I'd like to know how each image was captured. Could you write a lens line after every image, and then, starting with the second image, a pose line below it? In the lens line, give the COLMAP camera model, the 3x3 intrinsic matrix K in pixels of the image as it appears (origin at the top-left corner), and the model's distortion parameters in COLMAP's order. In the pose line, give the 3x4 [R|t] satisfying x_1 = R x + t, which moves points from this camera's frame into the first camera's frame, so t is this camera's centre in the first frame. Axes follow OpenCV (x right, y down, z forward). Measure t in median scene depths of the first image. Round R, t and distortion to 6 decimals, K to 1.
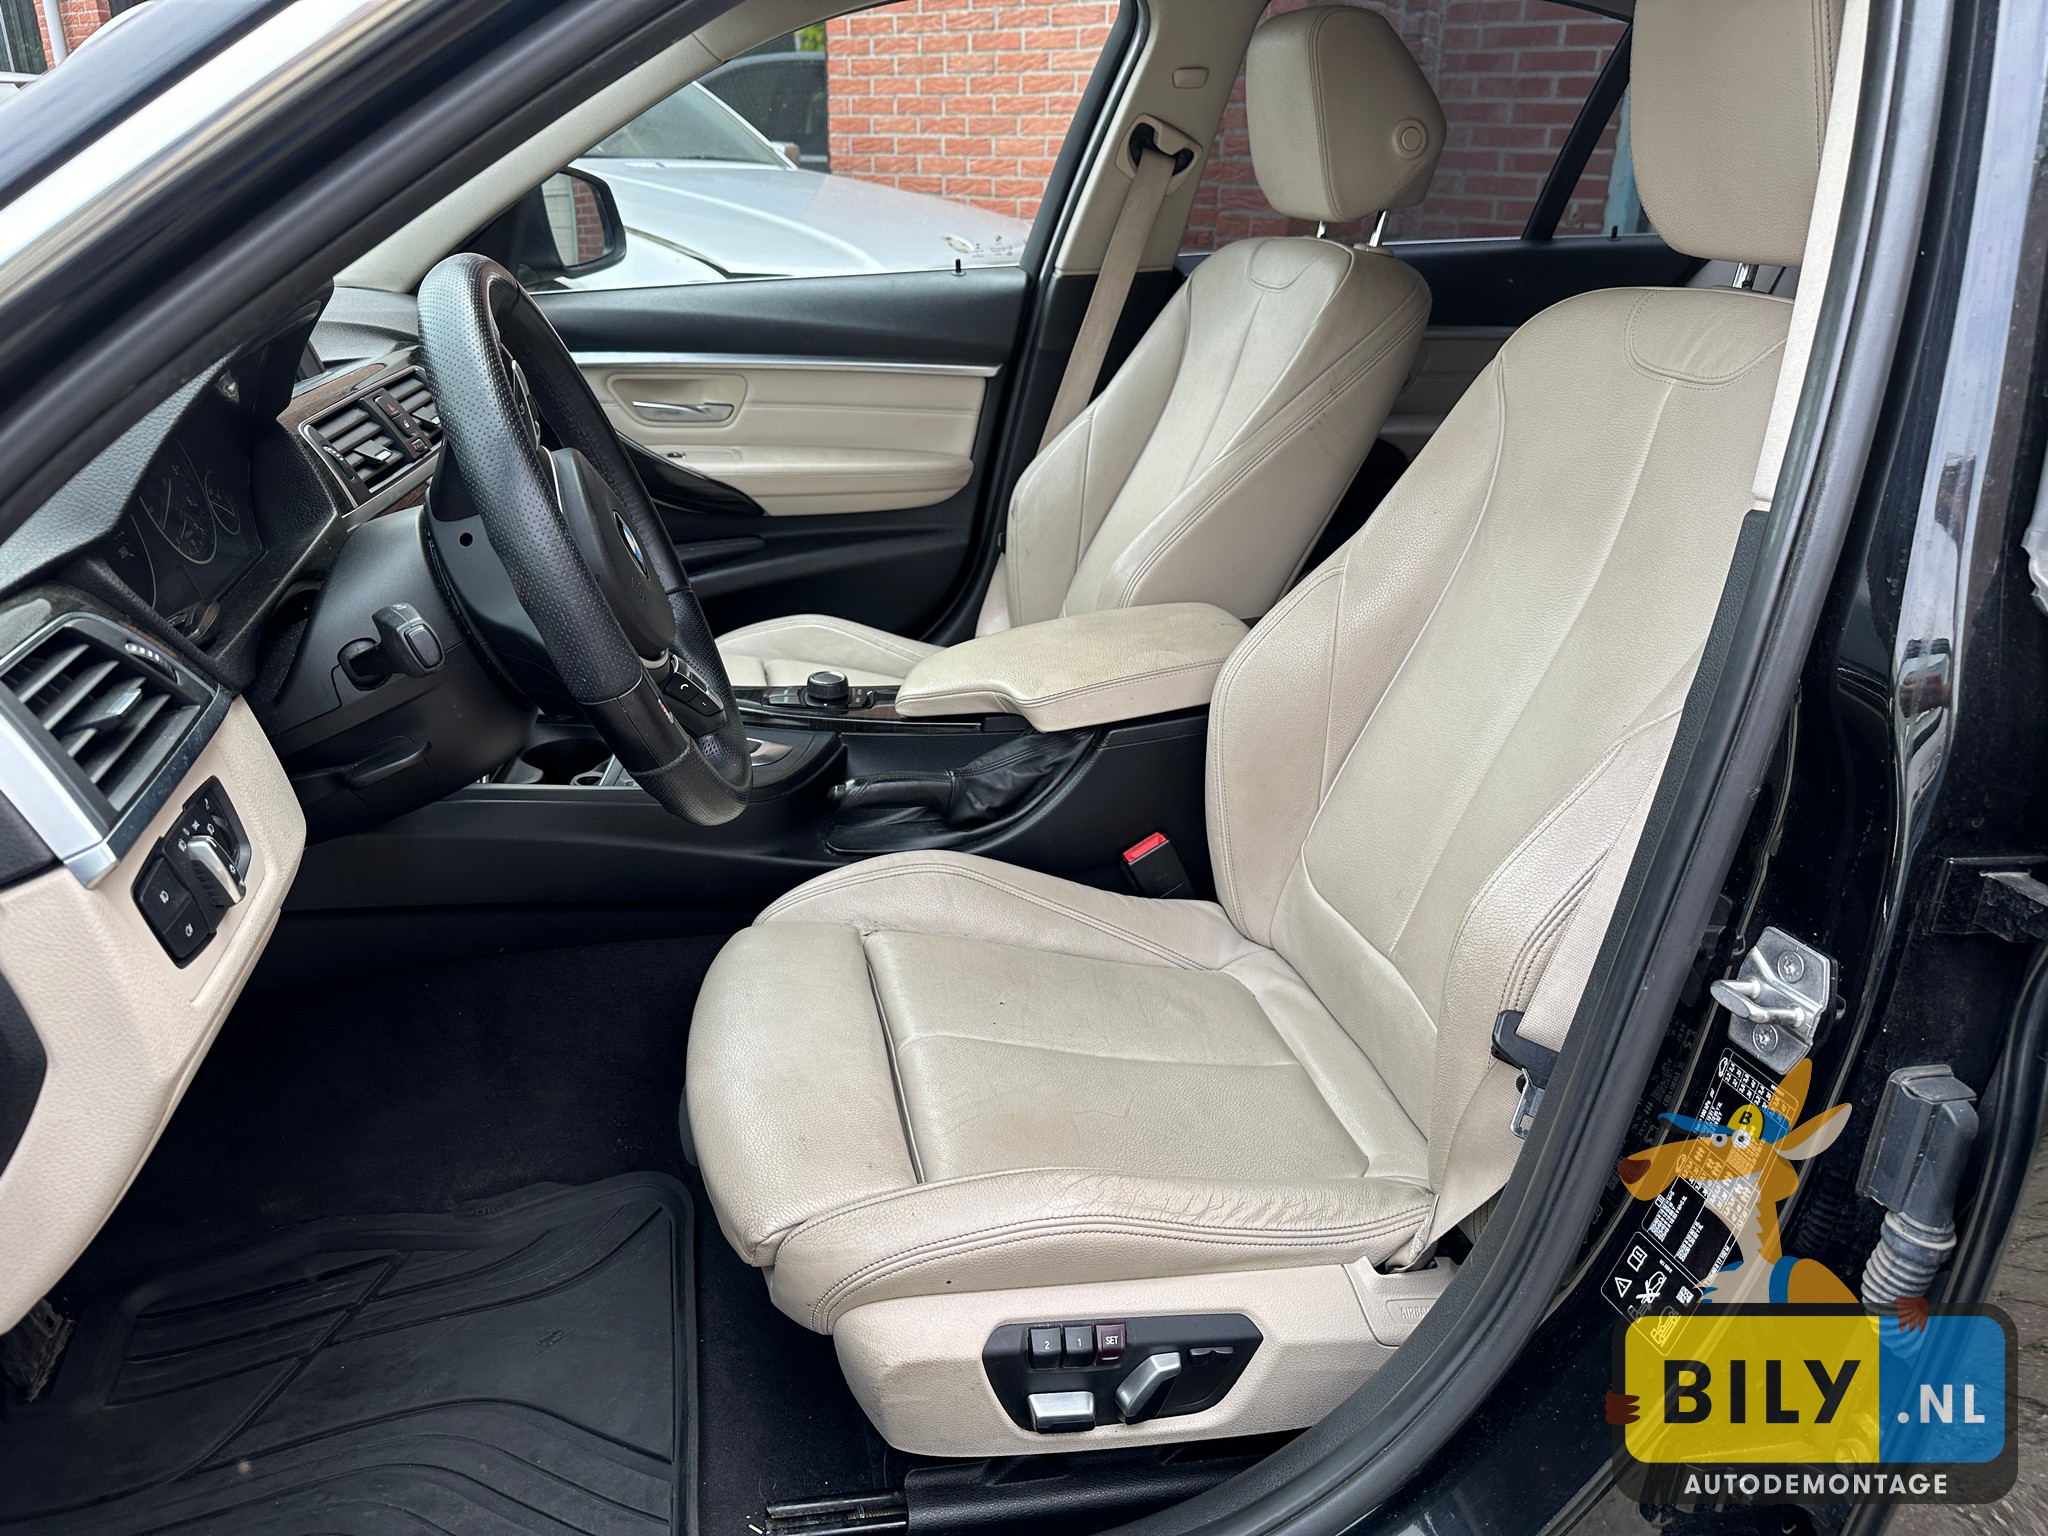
lens RADIAL K [[1482.3, 0, 1017.2], [0, 1482.3, 725.6], [0, 0, 1]] dist [0.018898, -0.024979]
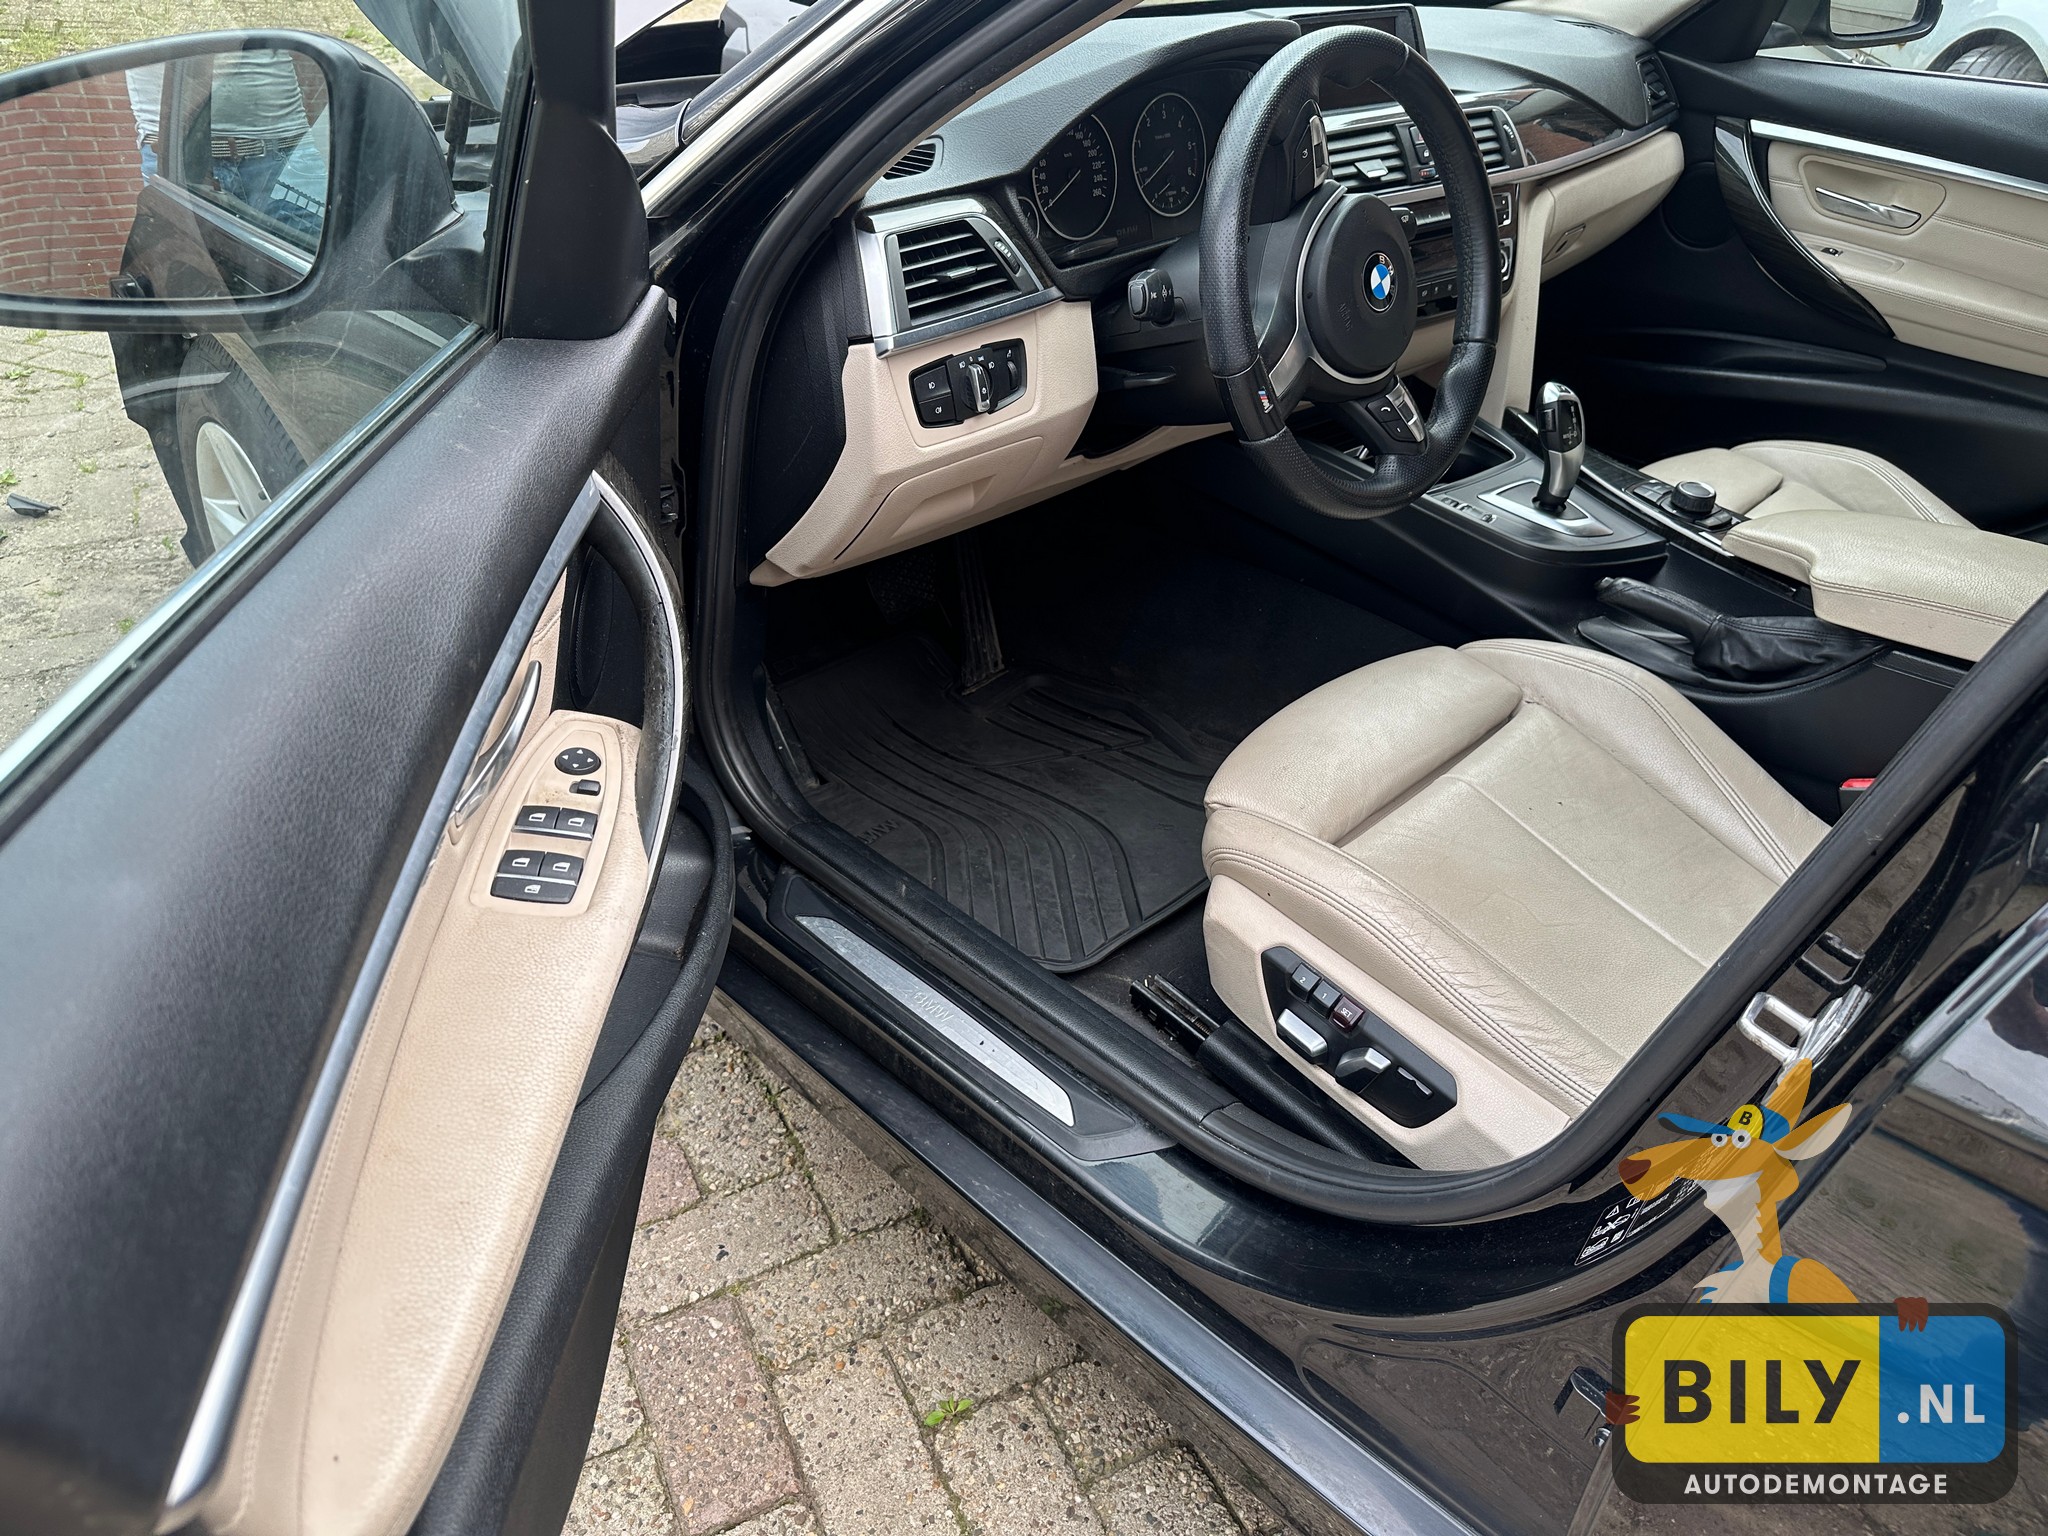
lens RADIAL K [[1482.3, 0, 1017.2], [0, 1482.3, 725.6], [0, 0, 1]] dist [0.018898, -0.024979]
pose [[0.539435, 0.483351, -0.689479, 0.620148], [-0.348927, 0.873536, 0.339388, -0.115247], [0.766329, 0.057500, 0.639870, -0.018575]]
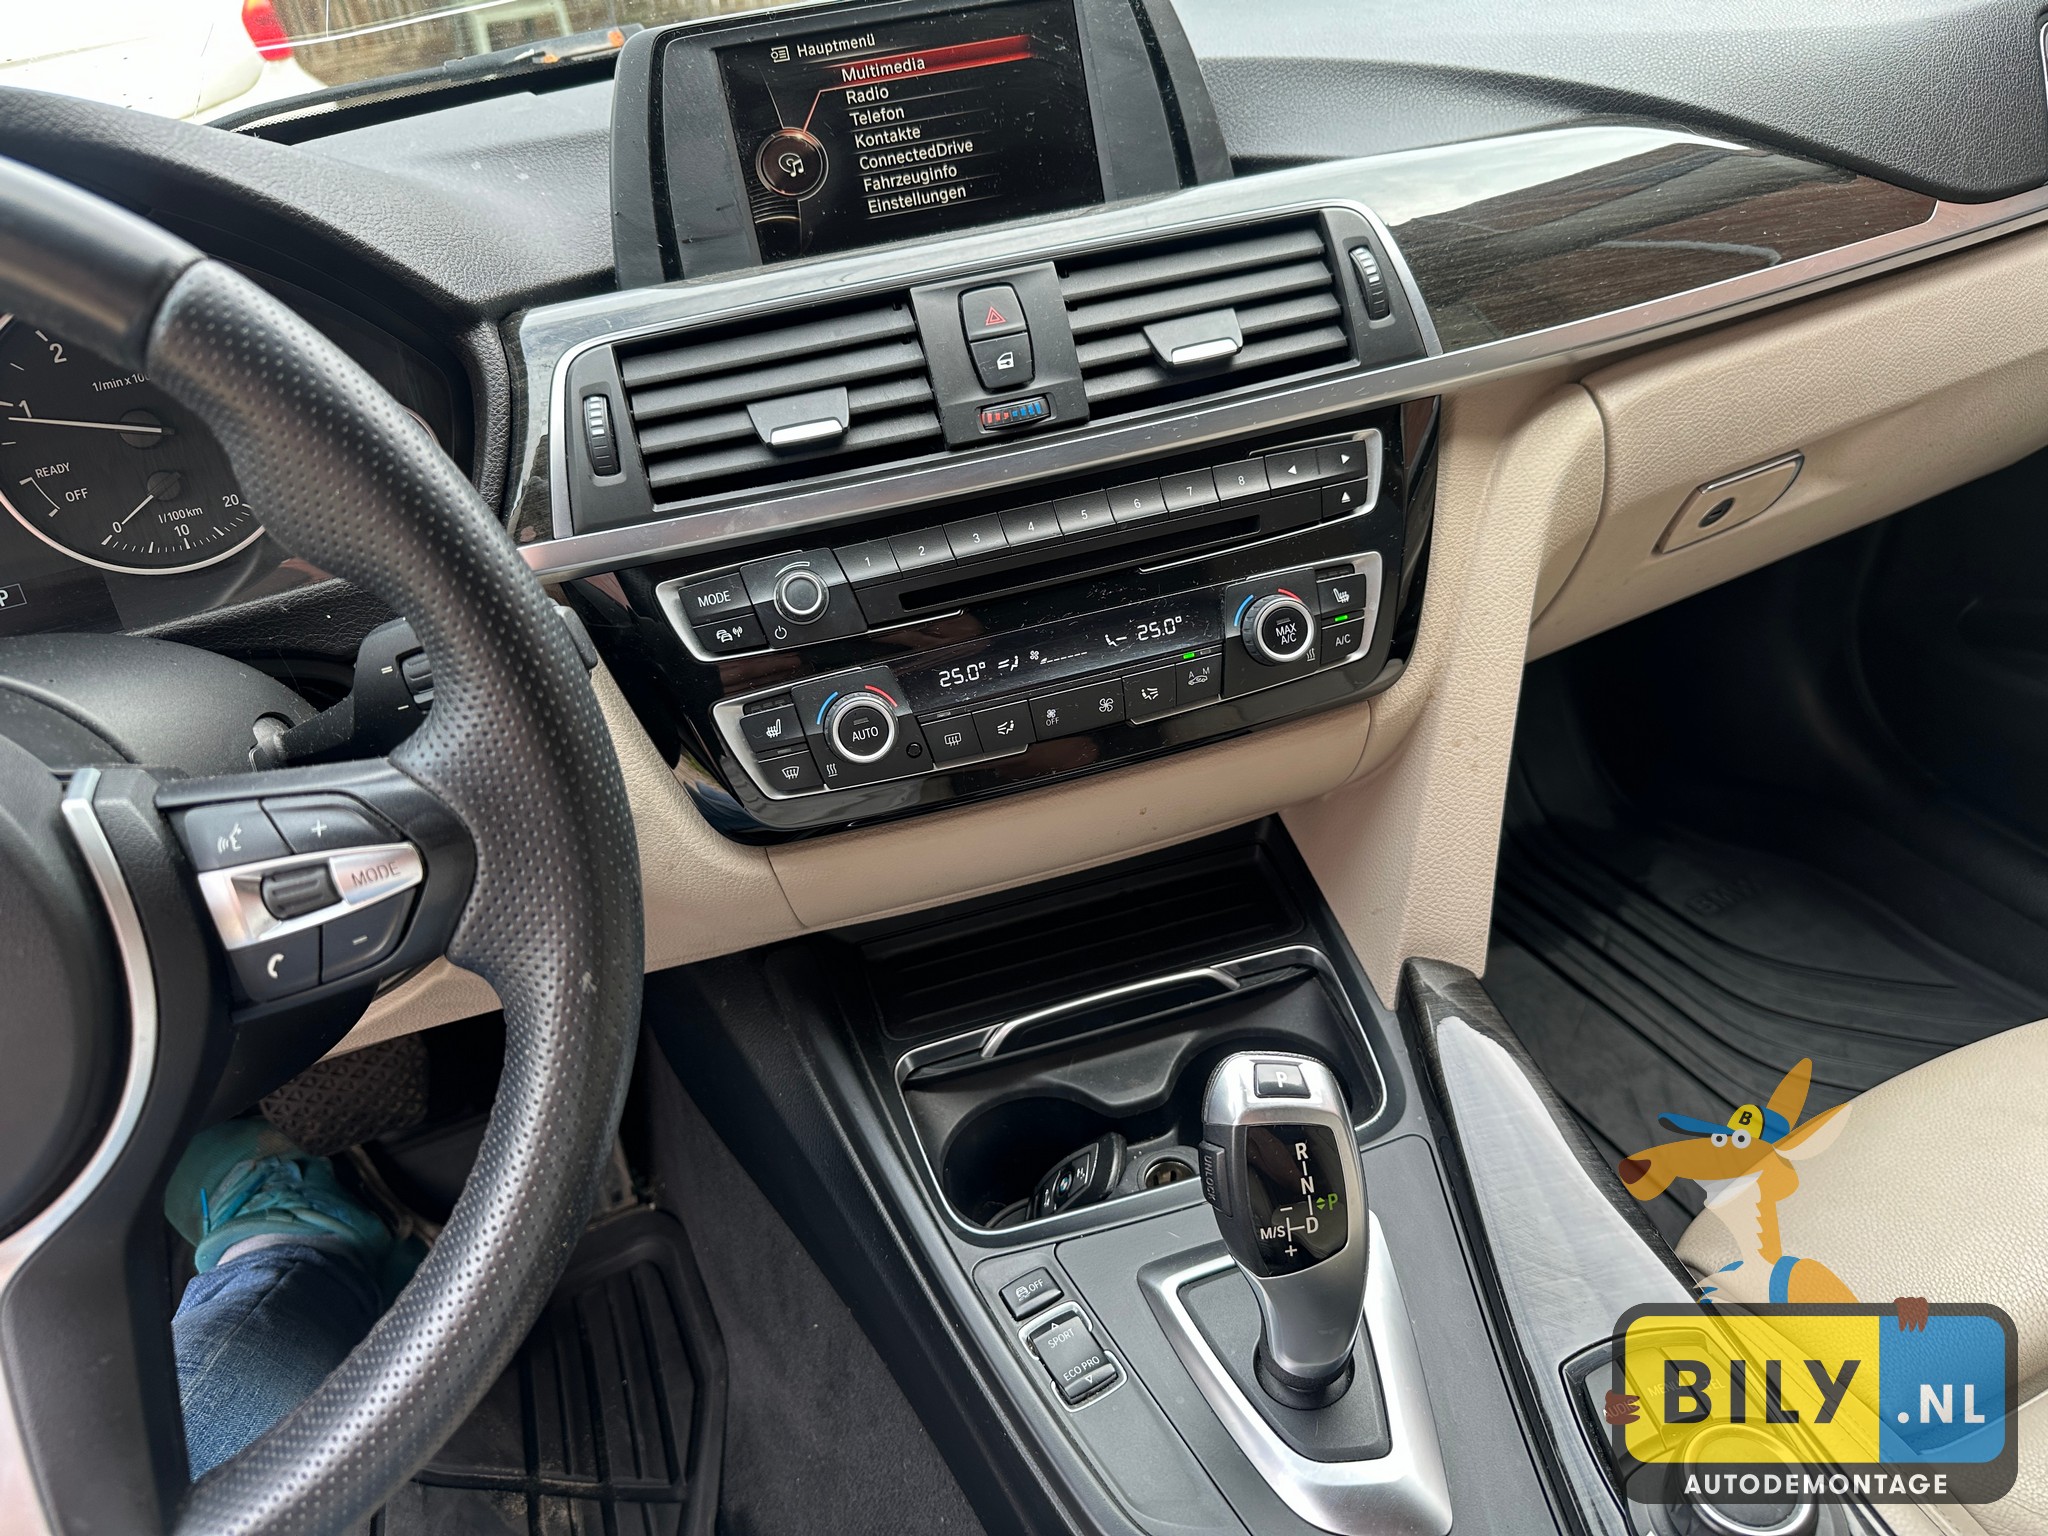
lens RADIAL K [[1482.3, 0, 1017.2], [0, 1482.3, 725.6], [0, 0, 1]] dist [0.018898, -0.024979]
pose [[0.117906, 0.508067, -0.853209, 0.034863], [-0.234003, 0.849222, 0.473355, -0.417982], [0.965060, 0.143842, 0.219018, 1.195100]]
